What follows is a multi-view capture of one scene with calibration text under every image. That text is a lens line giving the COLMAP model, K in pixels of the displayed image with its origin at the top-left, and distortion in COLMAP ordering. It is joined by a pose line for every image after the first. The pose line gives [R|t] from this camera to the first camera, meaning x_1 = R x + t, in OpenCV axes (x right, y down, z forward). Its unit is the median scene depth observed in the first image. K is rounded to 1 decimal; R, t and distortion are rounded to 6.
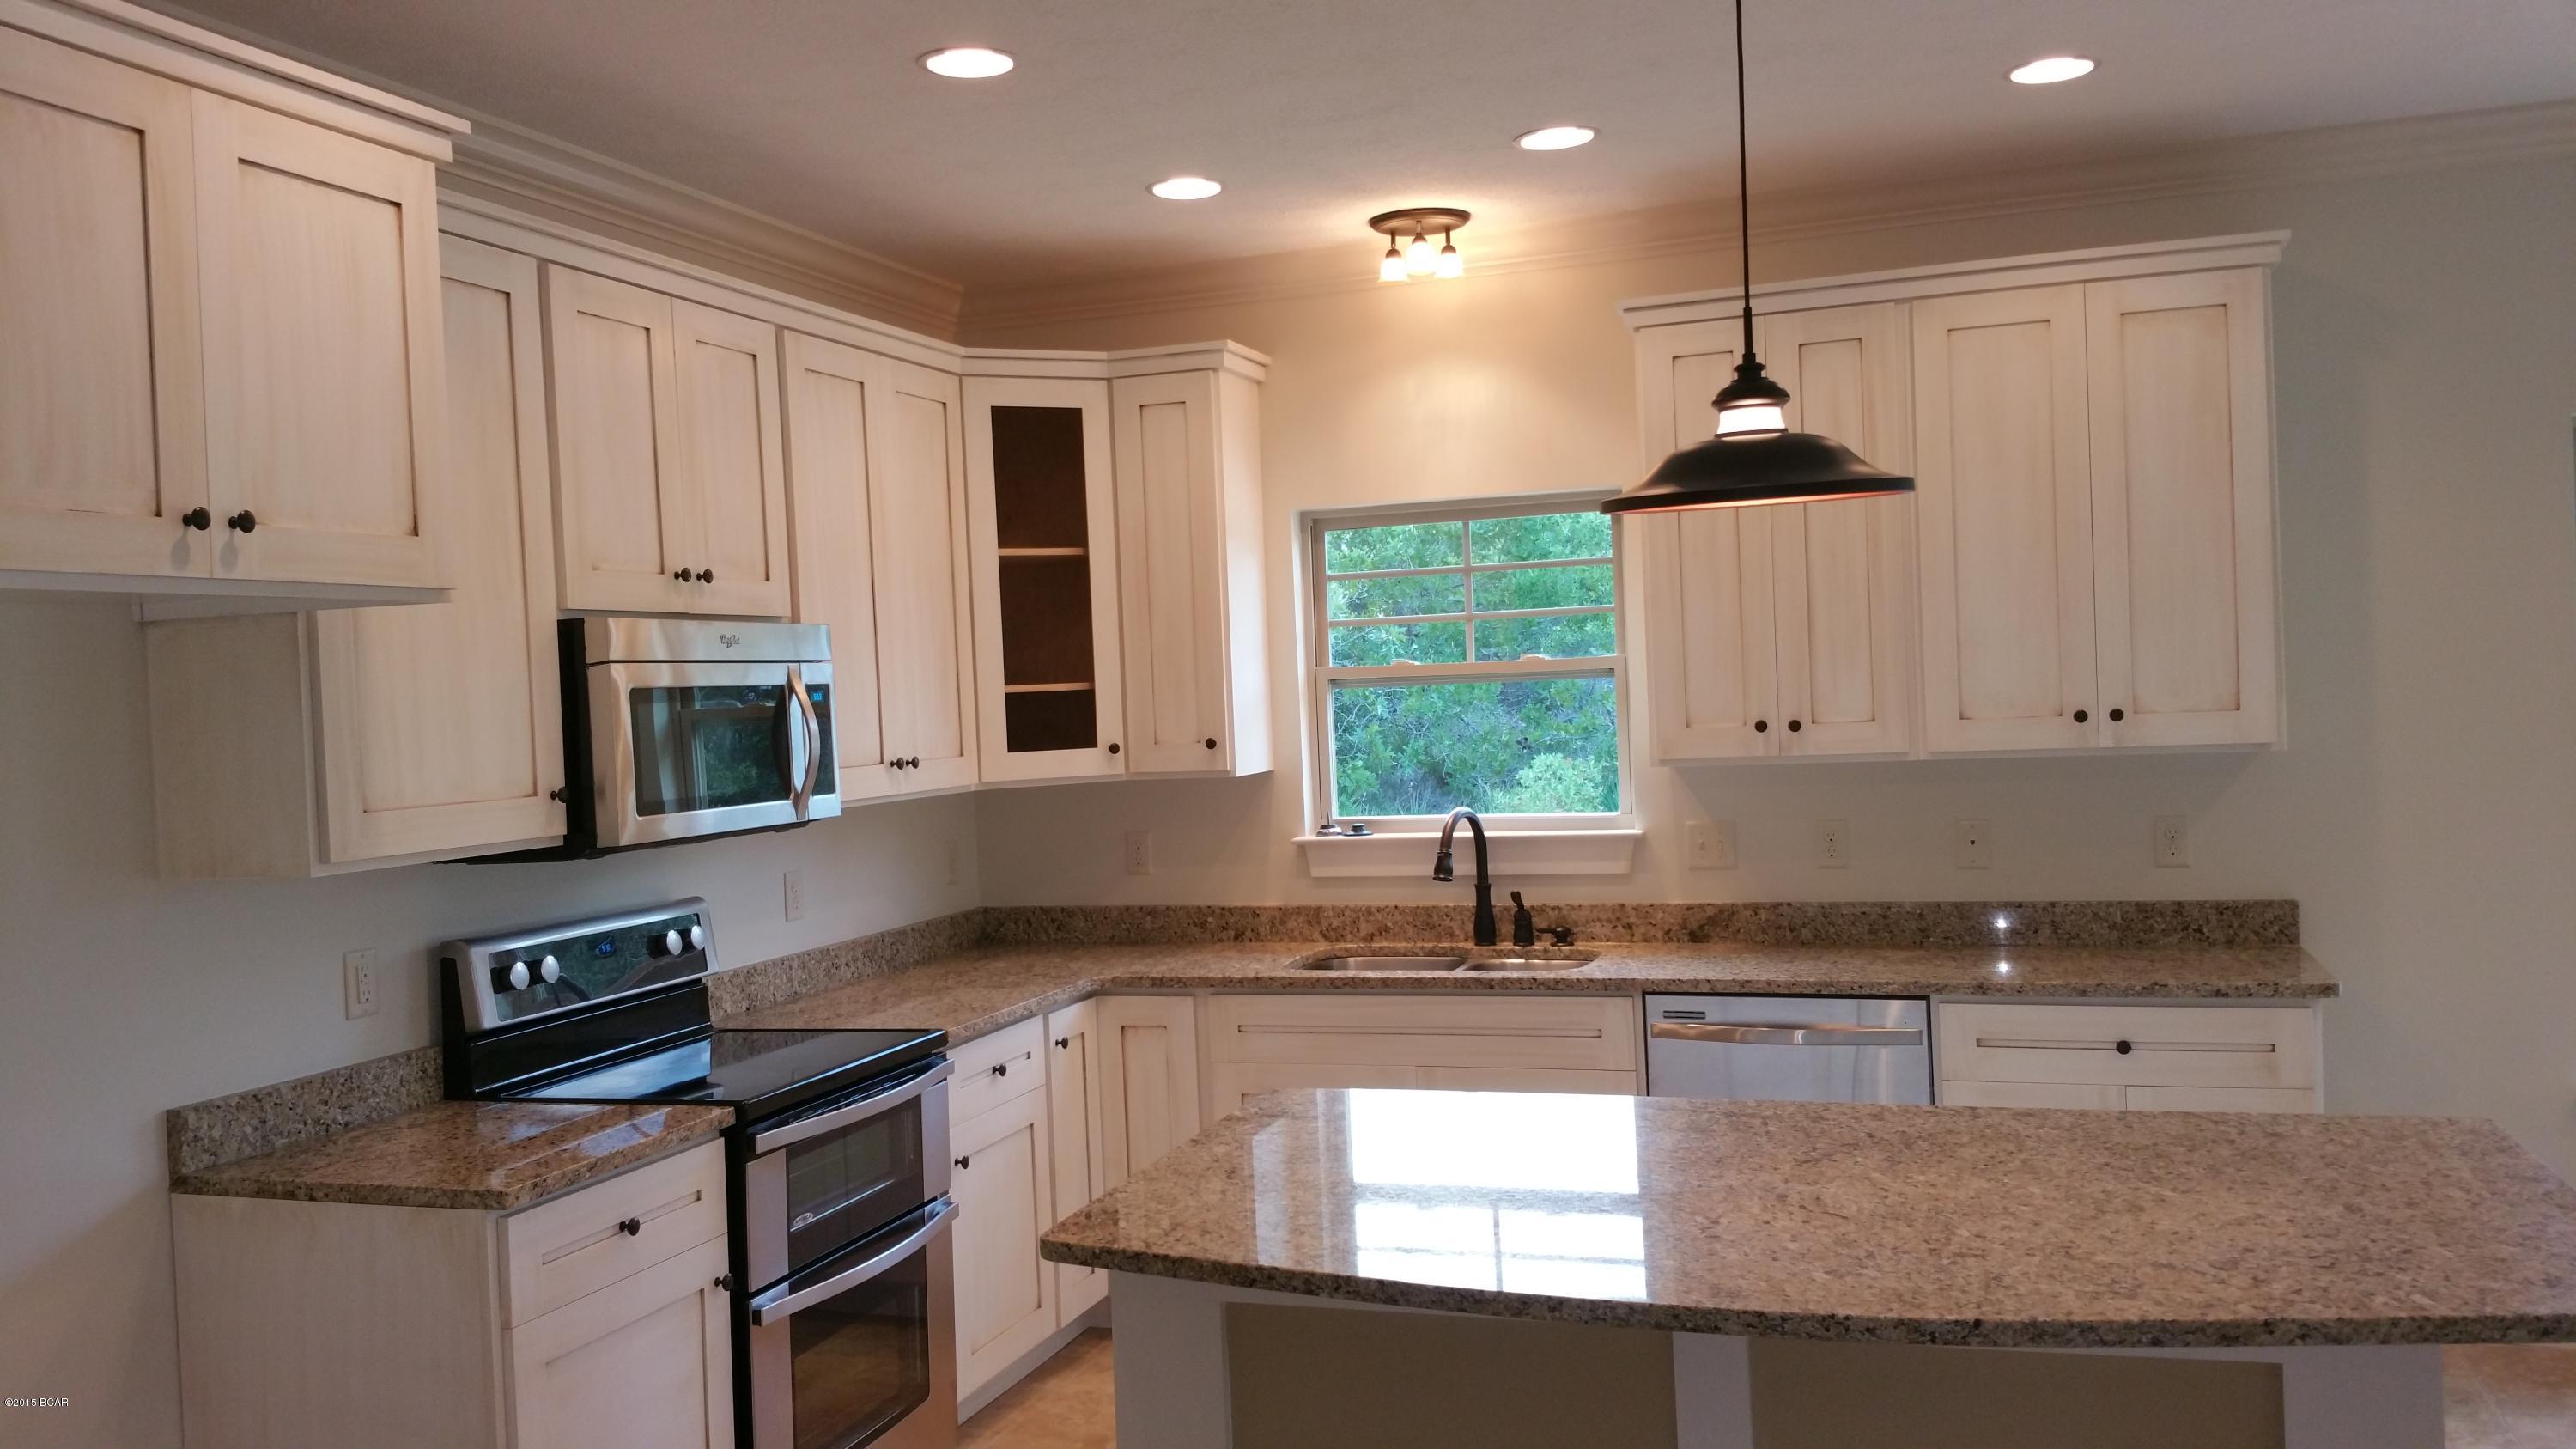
lens RADIAL K [[2054.8, 0, 1228.9], [0, 2054.8, 726.9], [0, 0, 1]] dist [0.100603, -0.146007]
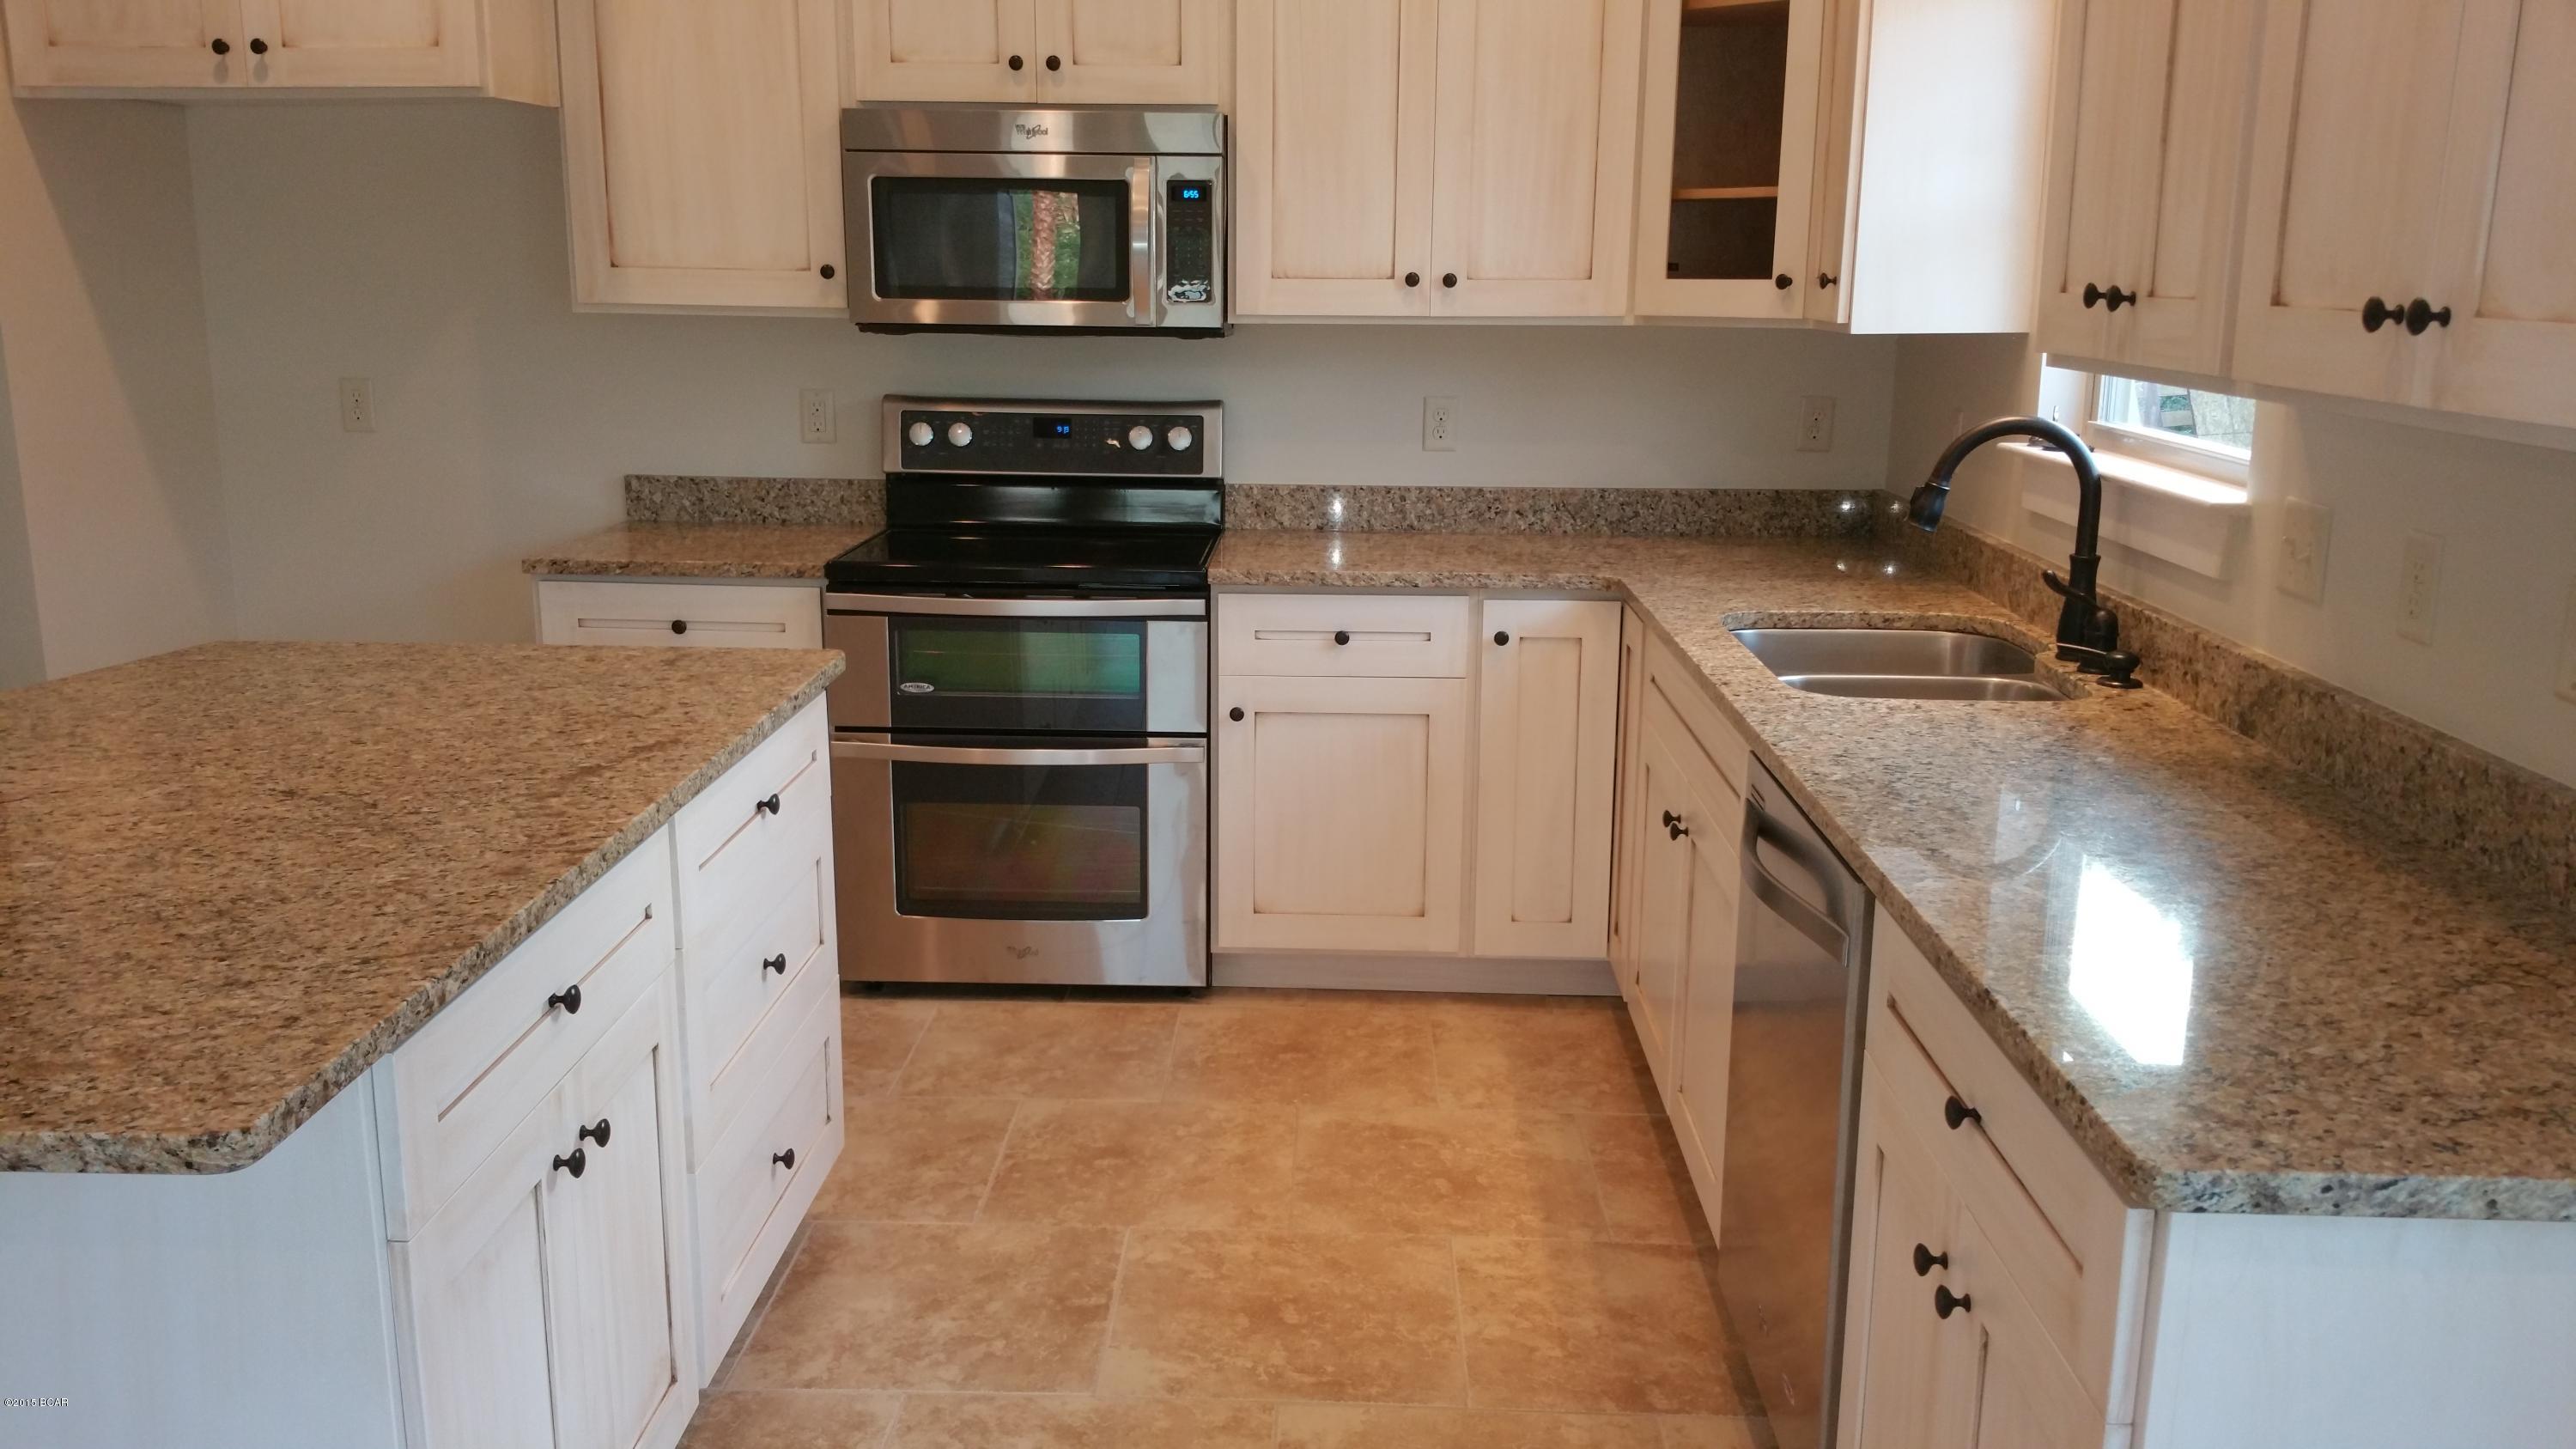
lens RADIAL K [[2054.8, 0, 1228.9], [0, 2054.8, 726.9], [0, 0, 1]] dist [0.100603, -0.146007]
pose [[0.297899, 0.254155, -0.920142, 0.647911], [-0.036596, 0.966238, 0.255039, -0.018952], [0.953896, -0.042303, 0.297142, 0.636895]]
